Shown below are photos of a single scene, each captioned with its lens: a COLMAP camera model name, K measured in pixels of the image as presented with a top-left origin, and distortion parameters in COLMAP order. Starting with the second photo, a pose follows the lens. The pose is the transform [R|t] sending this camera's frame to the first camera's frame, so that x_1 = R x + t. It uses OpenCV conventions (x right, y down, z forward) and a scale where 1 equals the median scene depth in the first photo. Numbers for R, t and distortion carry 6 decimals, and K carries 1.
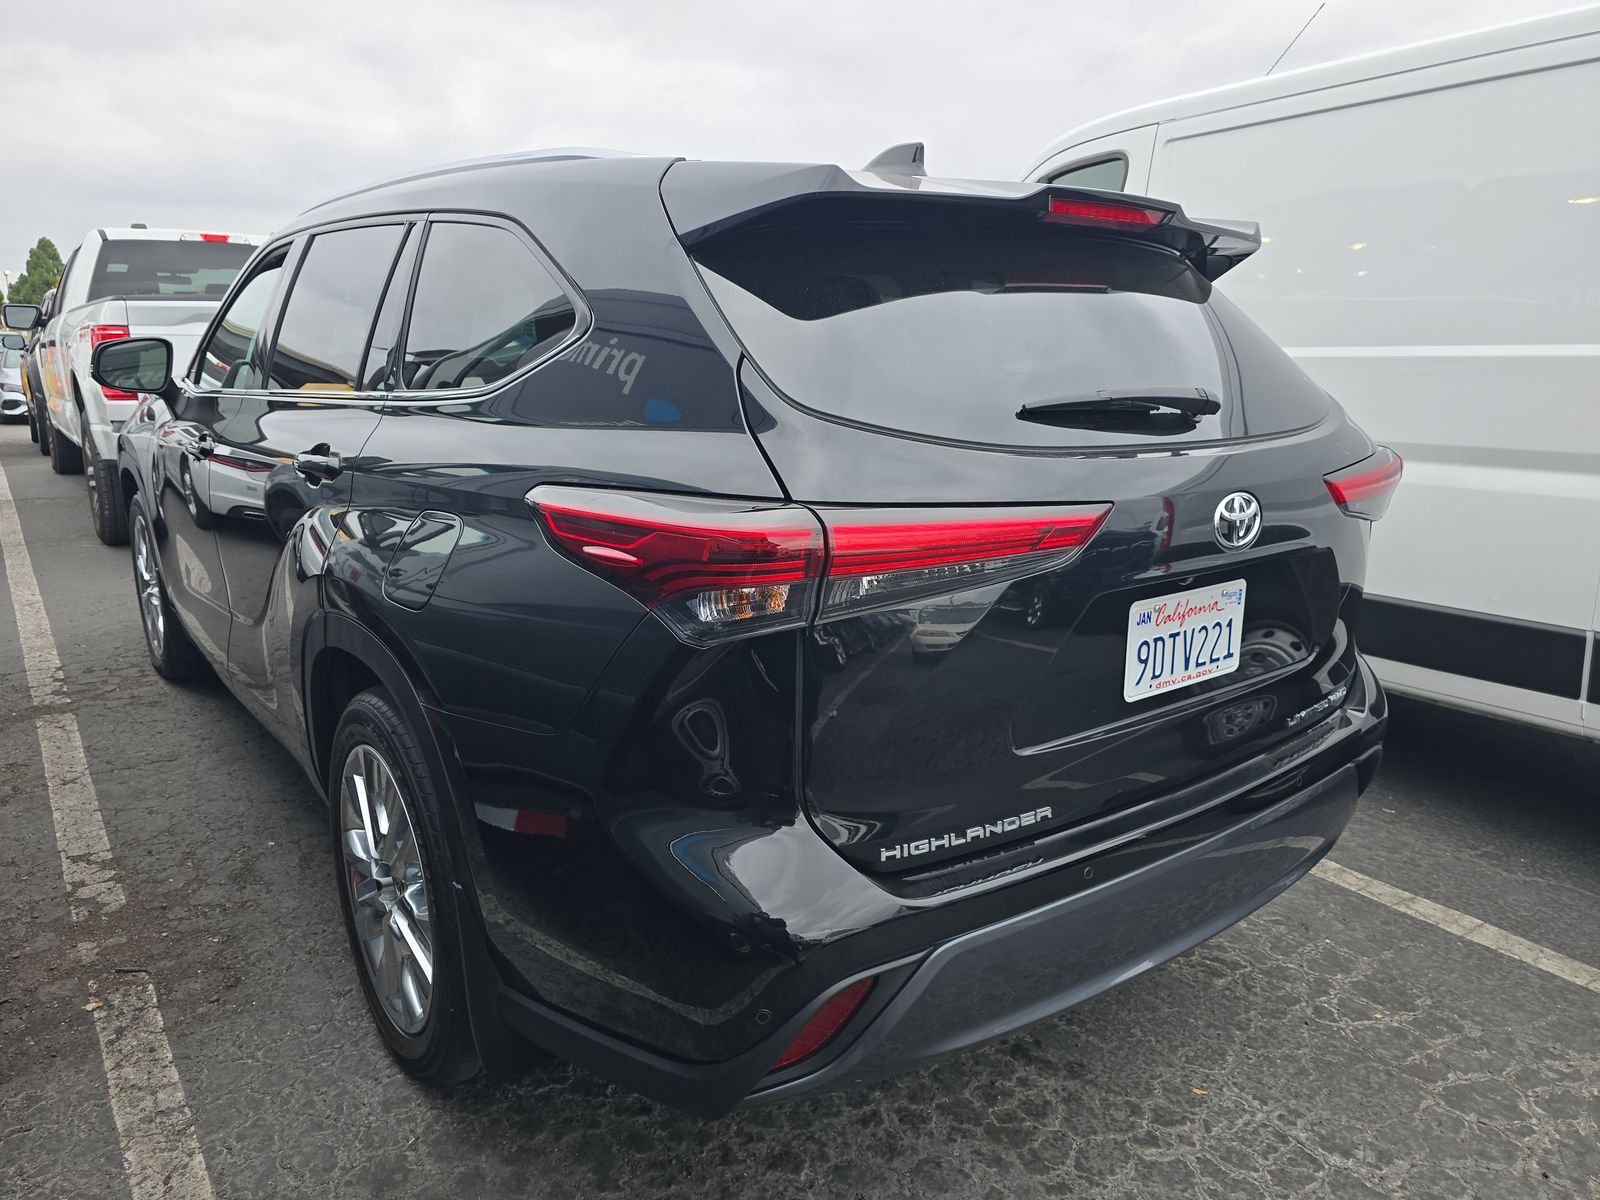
lens RADIAL K [[1051.7, 0, 778.0], [0, 1051.7, 613.4], [0, 0, 1]] dist [0.077878, -0.101222]
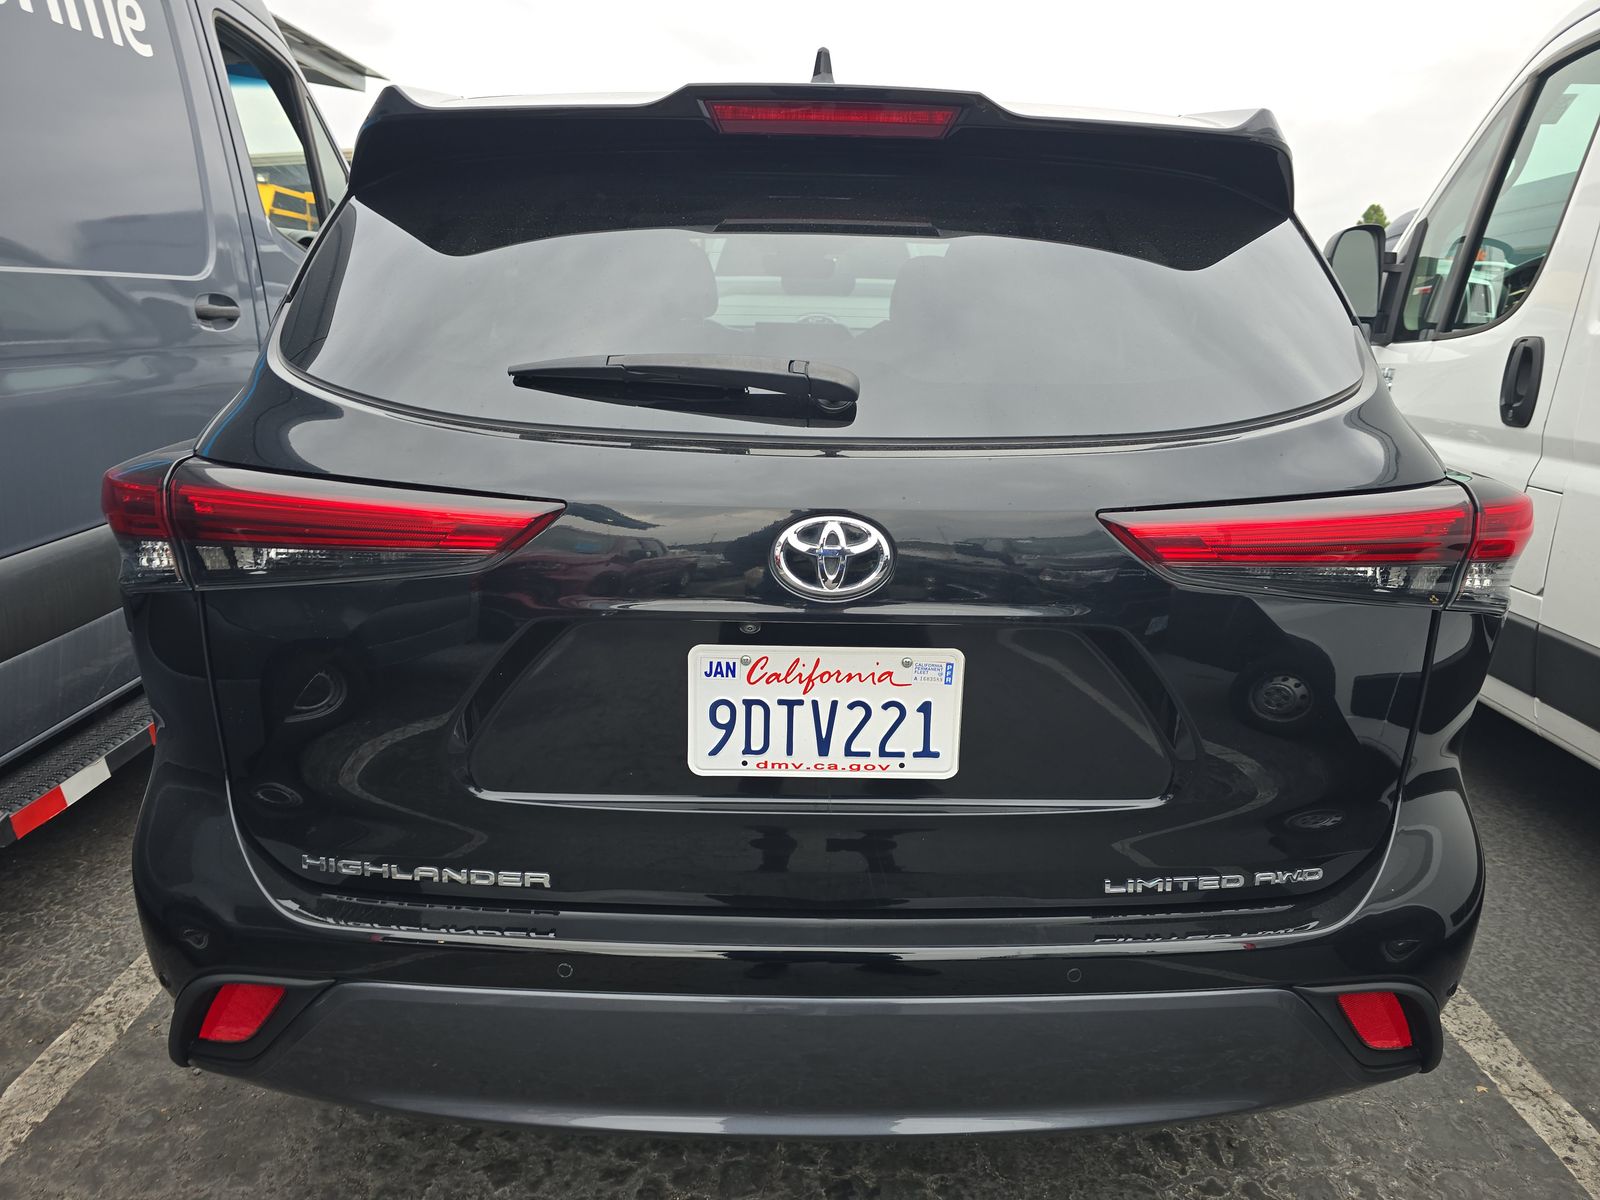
lens RADIAL K [[1064.9, 0, 801.1], [0, 1064.9, 604.8], [0, 0, 1]] dist [0.084310, -0.104070]
pose [[0.812850, 0.169245, -0.557343, 0.781767], [-0.156098, 0.985151, 0.071497, -0.099647], [0.561168, 0.028884, 0.827198, 0.403963]]
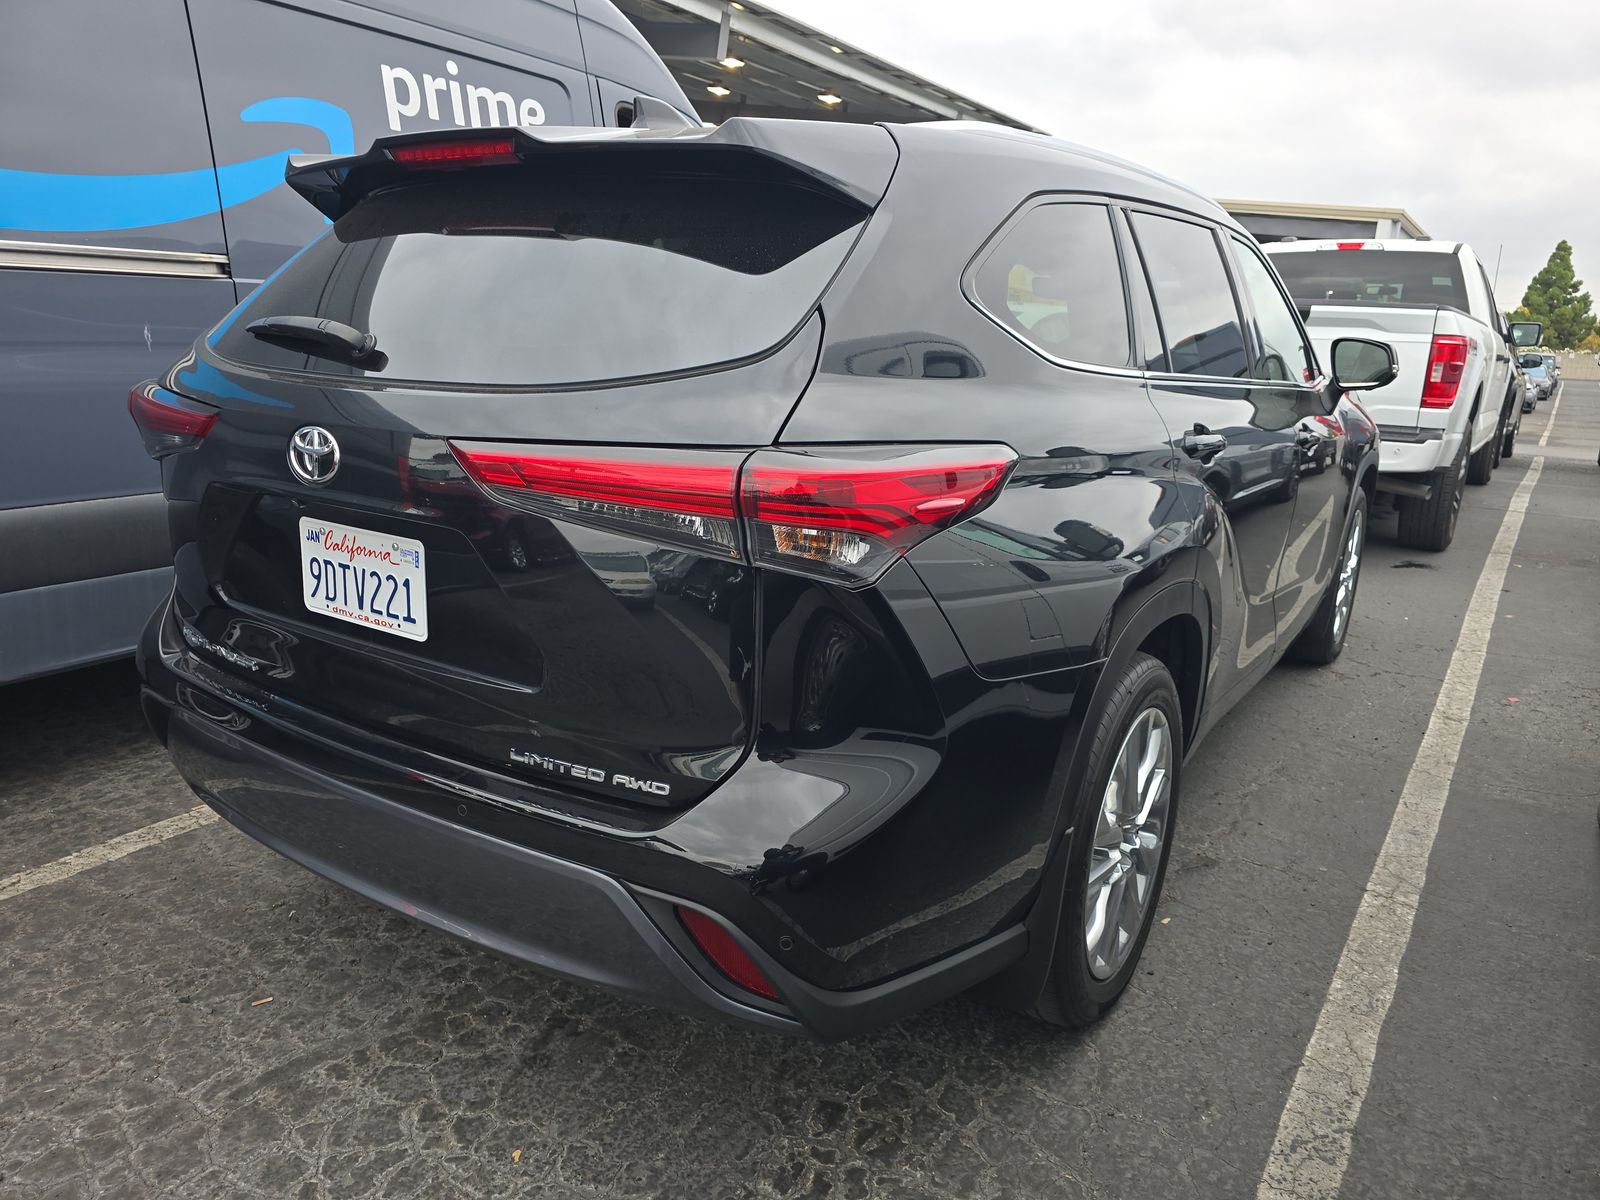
lens RADIAL K [[1064.9, 0, 801.1], [0, 1064.9, 604.8], [0, 0, 1]] dist [0.084310, -0.104070]
pose [[0.342062, 0.244085, -0.907423, 1.483432], [-0.254481, 0.953651, 0.160590, -0.223672], [0.904562, 0.175991, 0.388323, 1.011834]]
